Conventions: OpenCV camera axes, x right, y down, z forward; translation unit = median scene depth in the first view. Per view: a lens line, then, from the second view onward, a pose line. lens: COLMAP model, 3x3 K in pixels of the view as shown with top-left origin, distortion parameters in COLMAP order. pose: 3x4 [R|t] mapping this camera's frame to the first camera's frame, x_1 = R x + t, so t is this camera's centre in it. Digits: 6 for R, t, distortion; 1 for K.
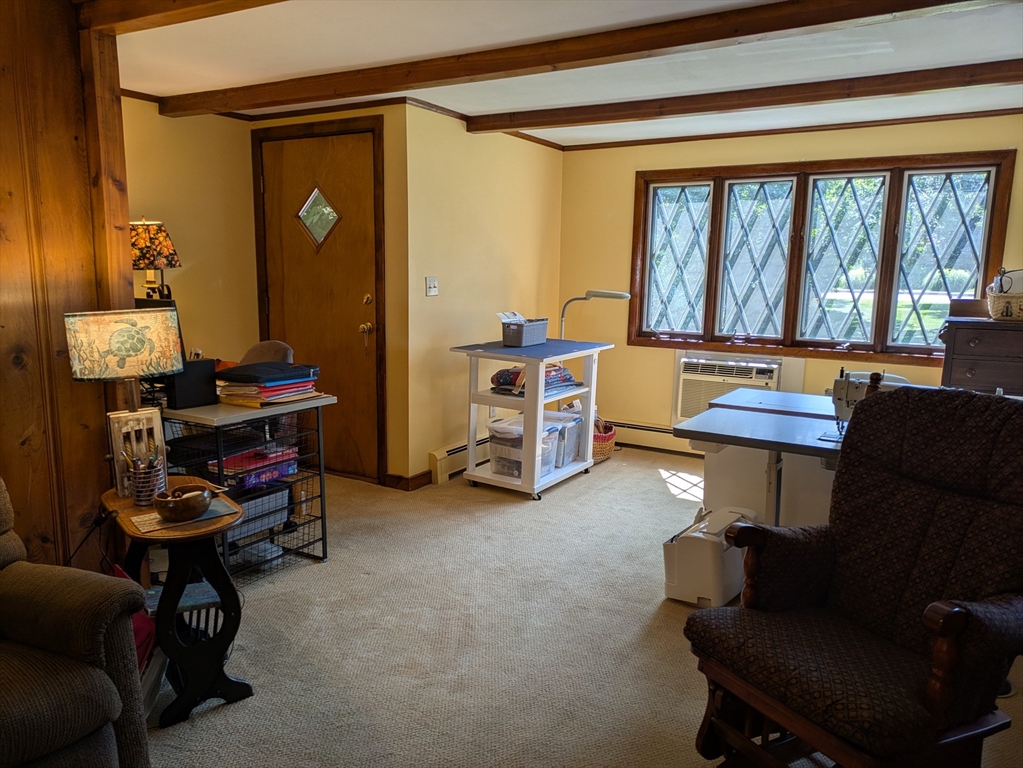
lens RADIAL K [[762.5, 0, 511.5], [0, 762.5, 384.0], [0, 0, 1]] dist [0.031799, -0.000955]
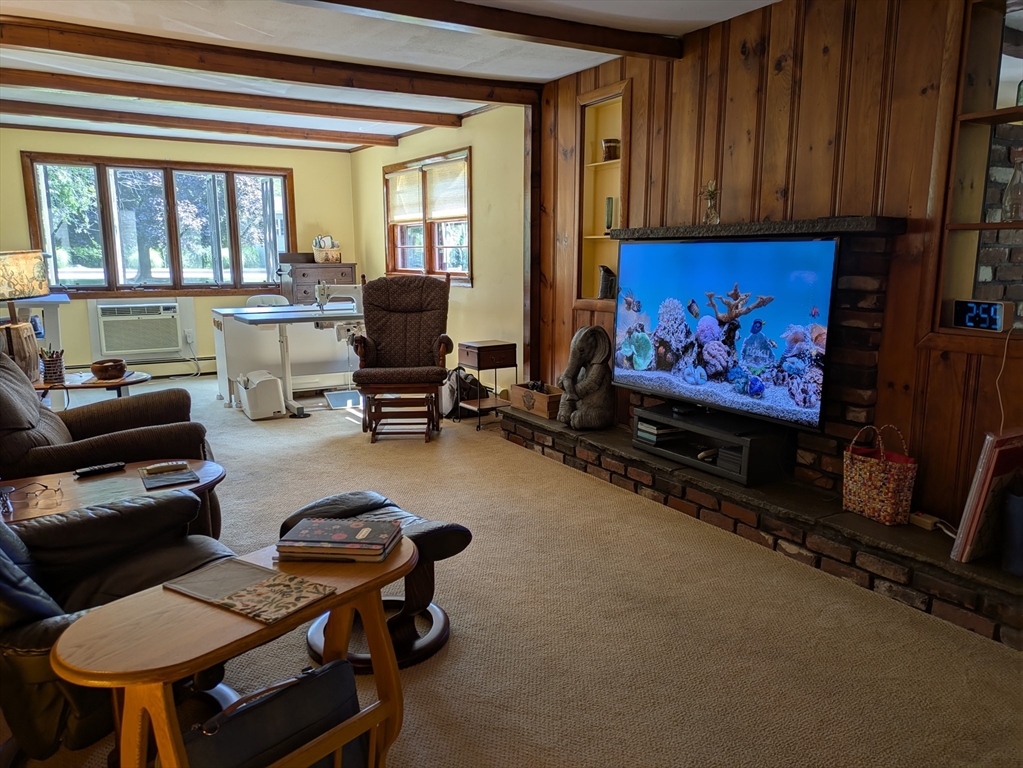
lens RADIAL K [[762.5, 0, 511.5], [0, 762.5, 384.0], [0, 0, 1]] dist [0.031799, -0.000955]
pose [[0.471229, -0.163944, 0.866640, -0.625904], [0.141127, 0.983929, 0.109395, 0.055964], [-0.870647, 0.070756, 0.486793, -0.229525]]
